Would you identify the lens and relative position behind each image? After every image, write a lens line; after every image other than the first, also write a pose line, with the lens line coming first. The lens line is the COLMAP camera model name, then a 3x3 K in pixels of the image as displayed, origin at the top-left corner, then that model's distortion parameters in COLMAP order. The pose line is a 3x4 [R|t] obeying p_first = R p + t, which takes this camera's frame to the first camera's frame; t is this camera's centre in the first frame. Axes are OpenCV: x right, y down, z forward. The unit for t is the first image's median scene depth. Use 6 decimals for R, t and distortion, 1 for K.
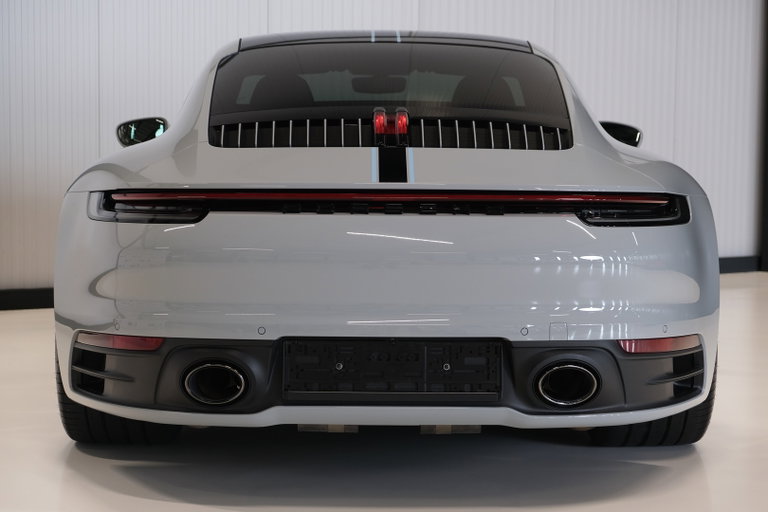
lens RADIAL K [[1723.0, 0, 384.0], [0, 1723.0, 256.0], [0, 0, 1]] dist [-0.468871, 0.111004]
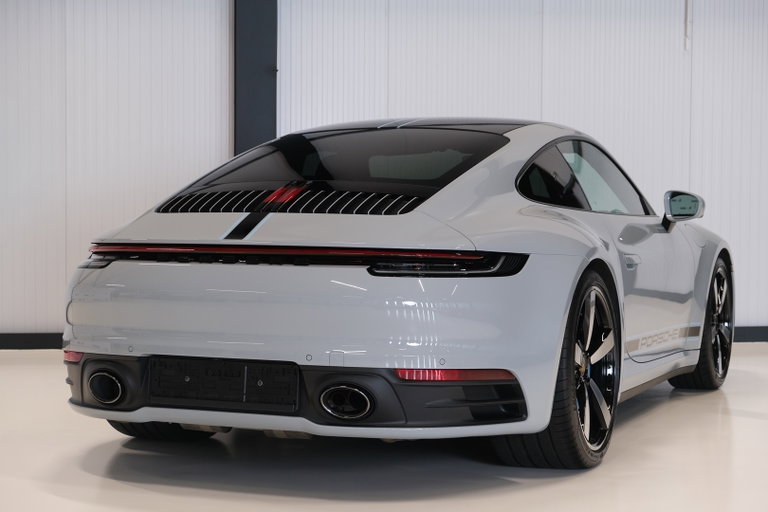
lens RADIAL K [[1489.5, 0, 384.0], [0, 1489.5, 256.0], [0, 0, 1]] dist [-0.057273, -0.061355]
pose [[0.934046, 0.012990, -0.356916, 0.489714], [-0.026068, 0.999152, -0.031856, 0.002423], [0.356200, 0.039059, 0.933593, -0.009605]]
